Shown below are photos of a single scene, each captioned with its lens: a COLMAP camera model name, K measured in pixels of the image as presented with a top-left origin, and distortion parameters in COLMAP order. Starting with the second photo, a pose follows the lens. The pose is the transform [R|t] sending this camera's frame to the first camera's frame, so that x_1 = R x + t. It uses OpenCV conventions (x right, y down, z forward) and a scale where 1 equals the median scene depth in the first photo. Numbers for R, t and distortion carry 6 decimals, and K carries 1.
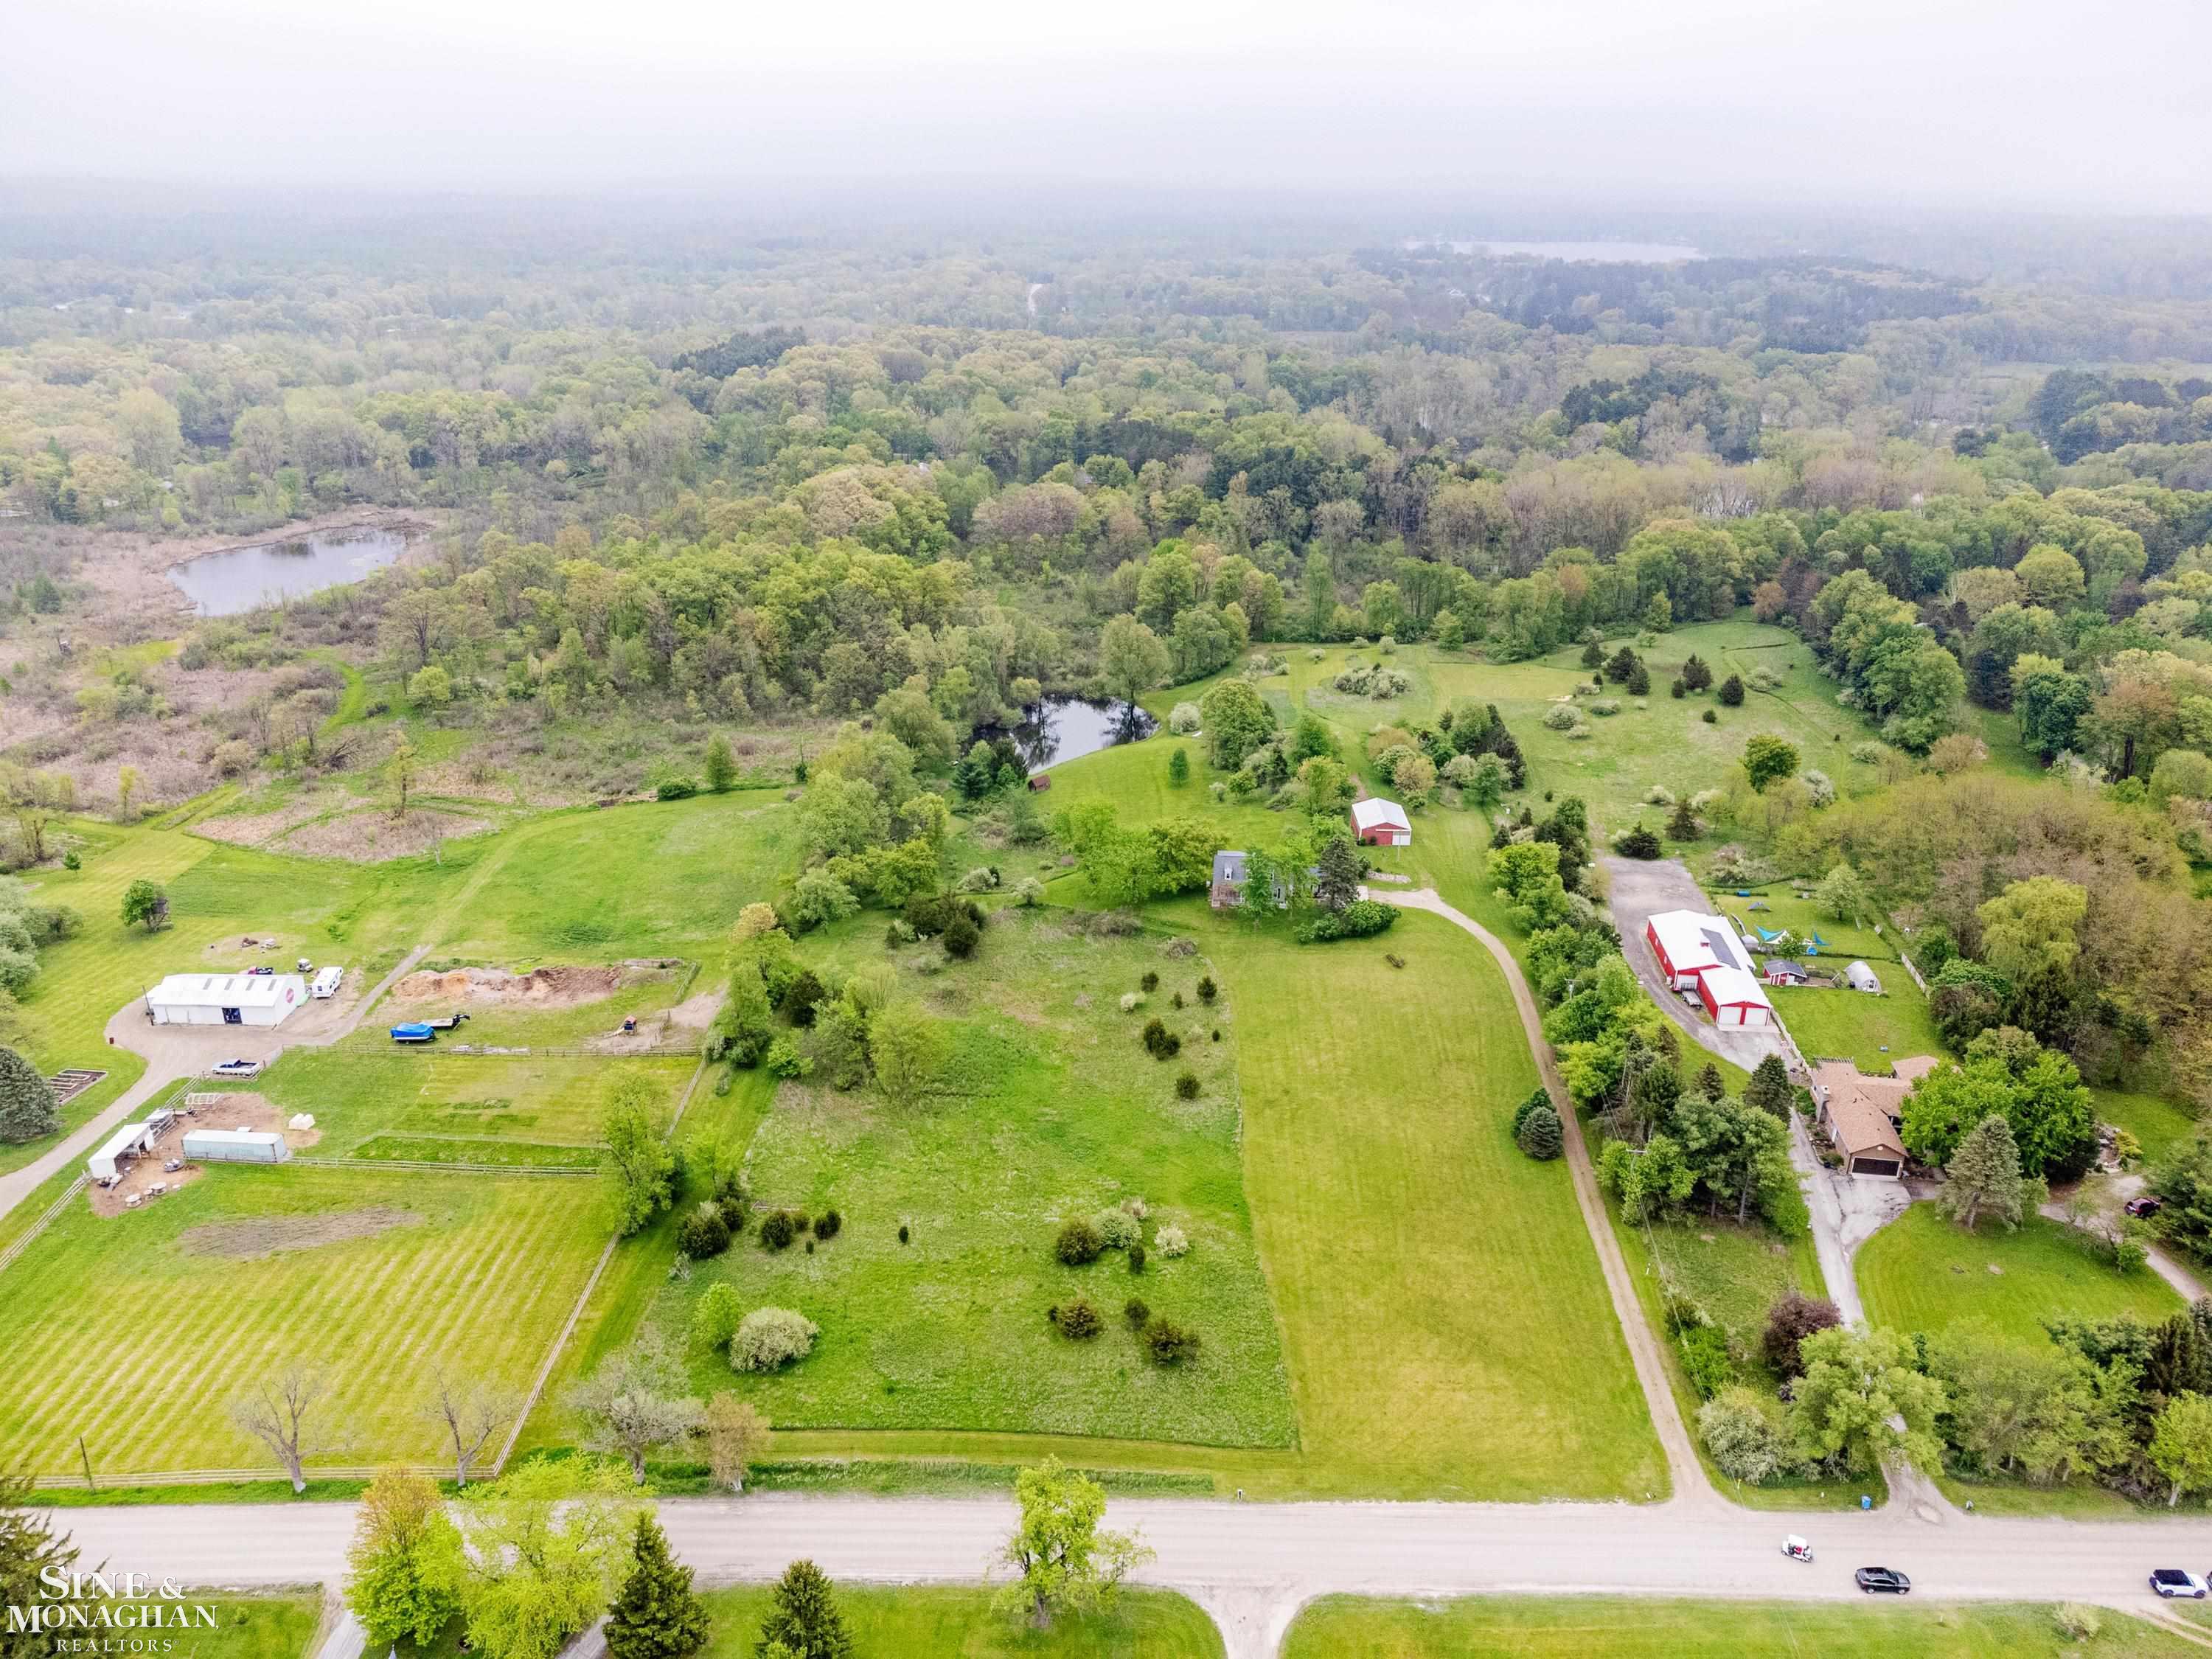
lens RADIAL K [[1630.5, 0, 1106.0], [0, 1630.5, 829.5], [0, 0, 1]] dist [0.019214, -0.002286]
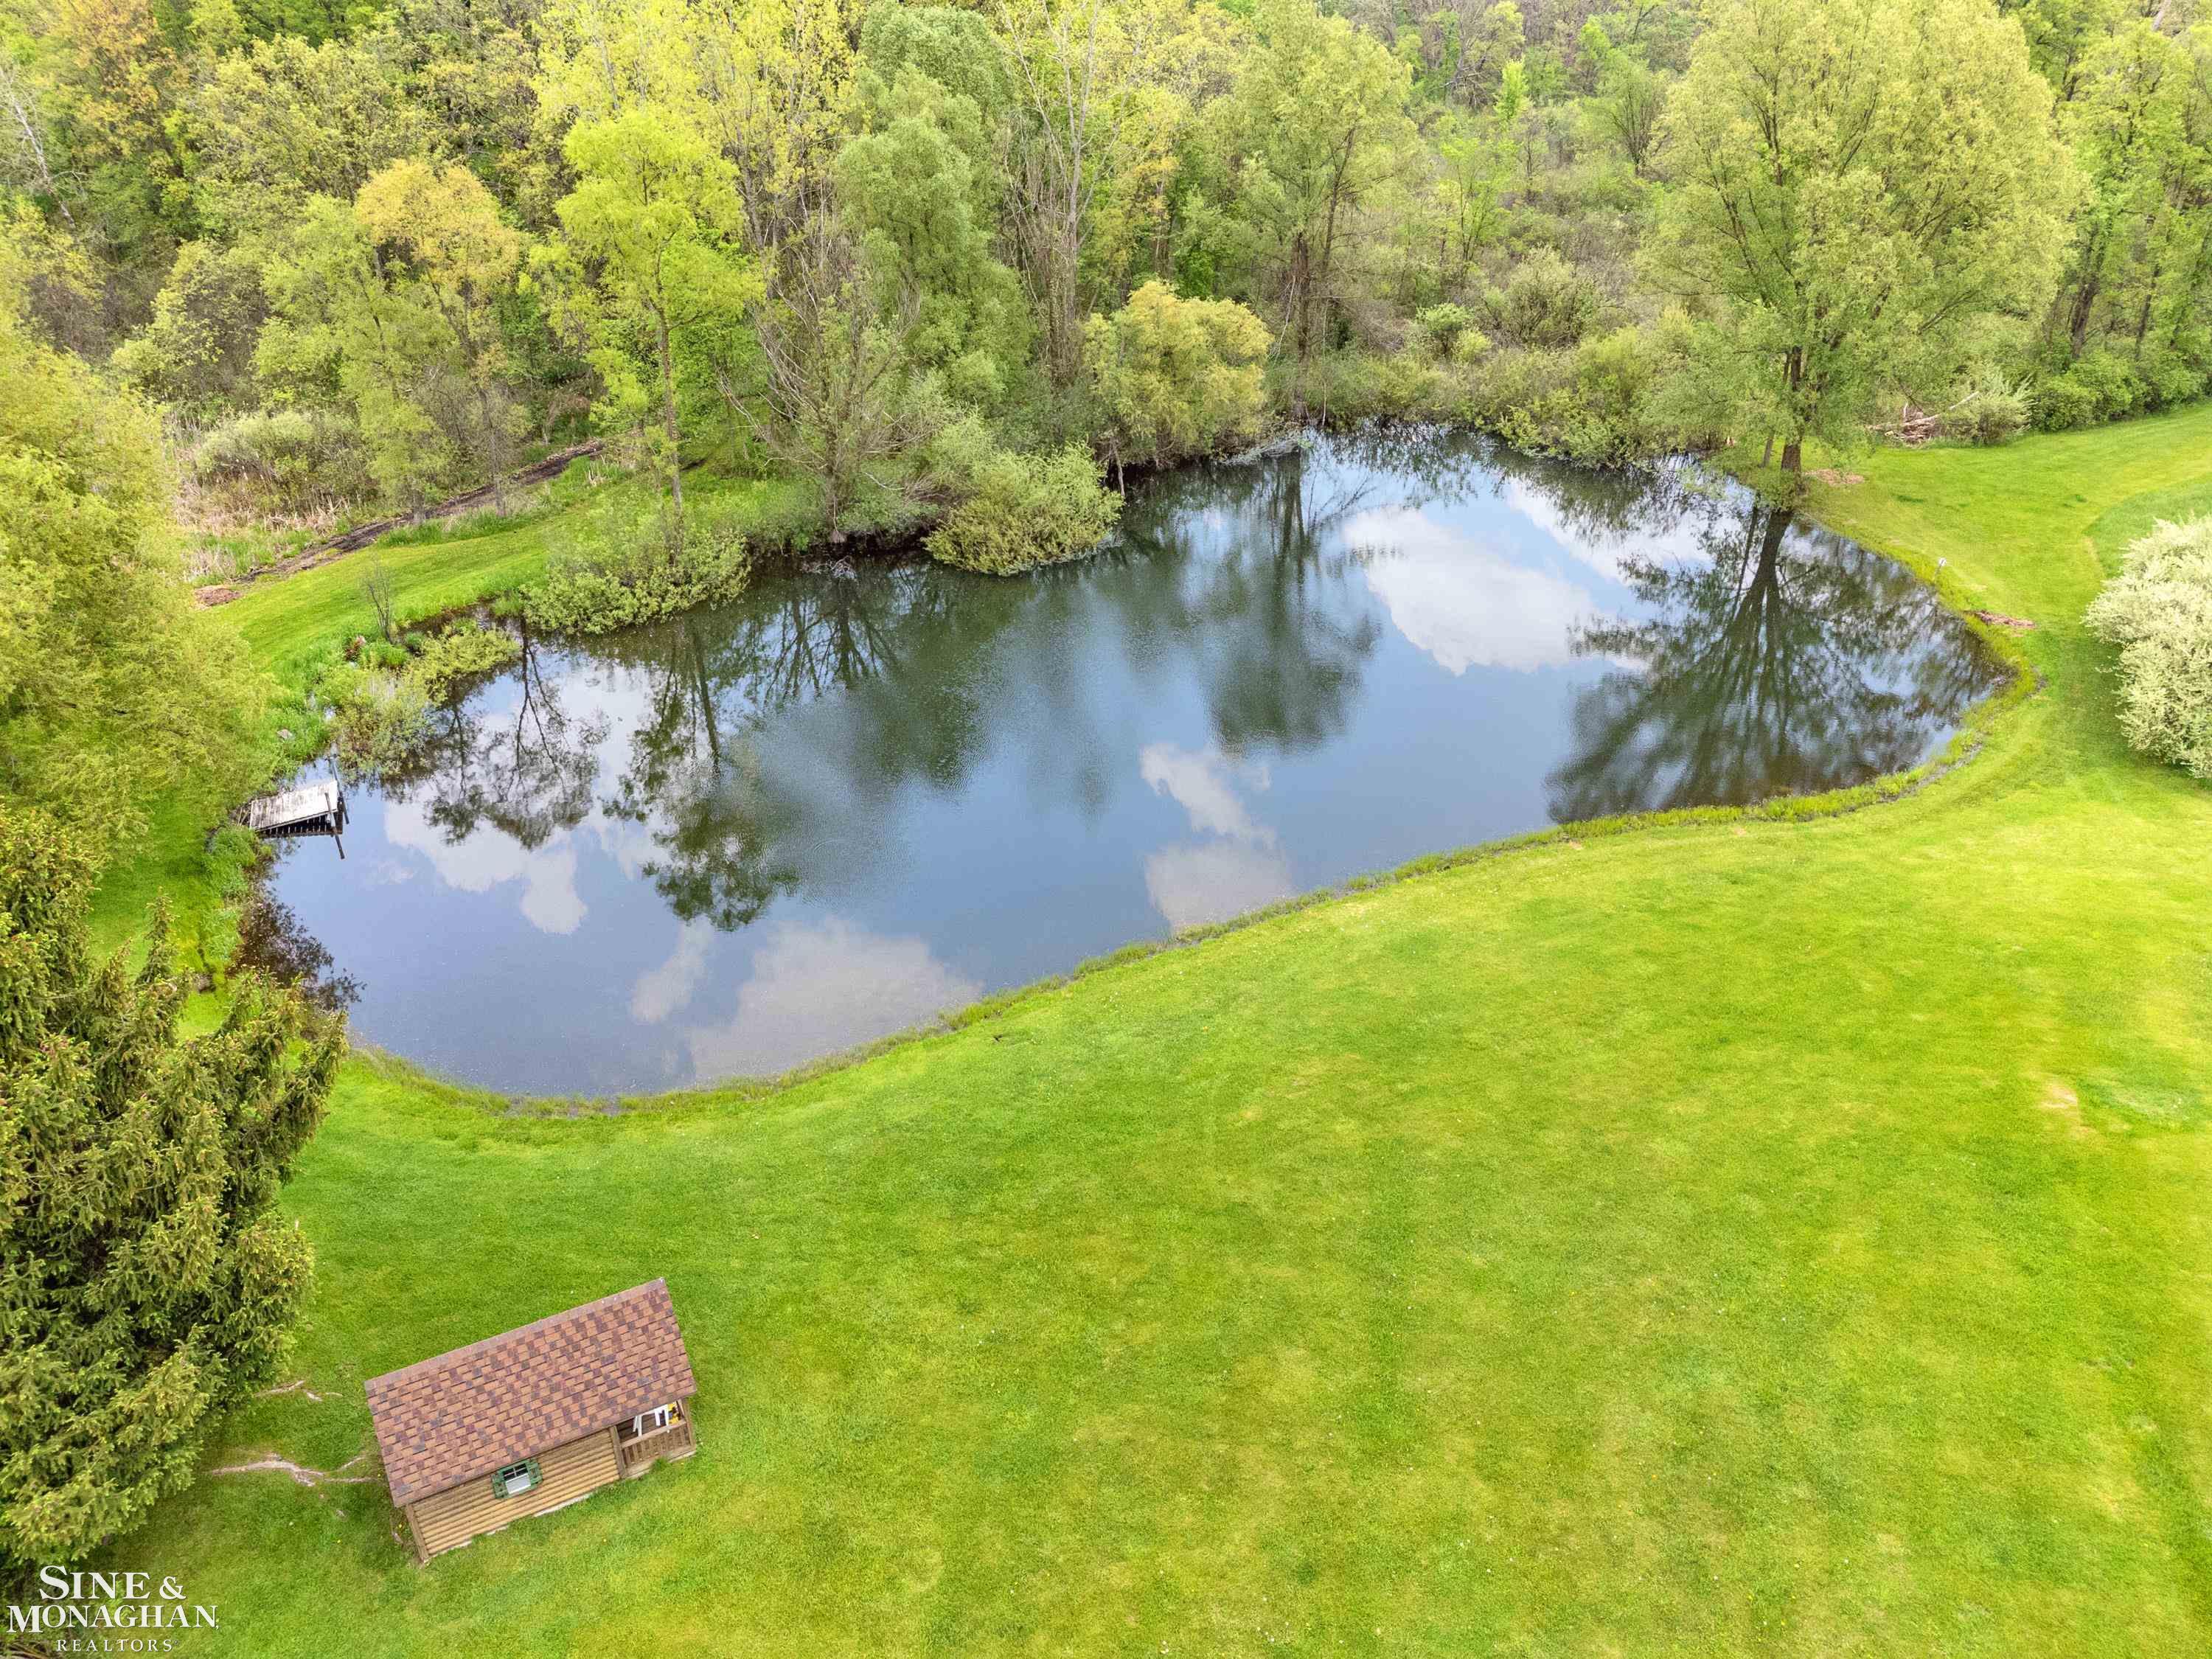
lens RADIAL K [[1636.0, 0, 1112.7], [0, 1636.0, 785.4], [0, 0, 1]] dist [0.014787, 0.001930]
pose [[0.952802, 0.150243, -0.263809, -0.002775], [-0.120515, 0.984739, 0.125557, -0.079067], [0.278647, -0.087838, 0.956368, 1.054740]]
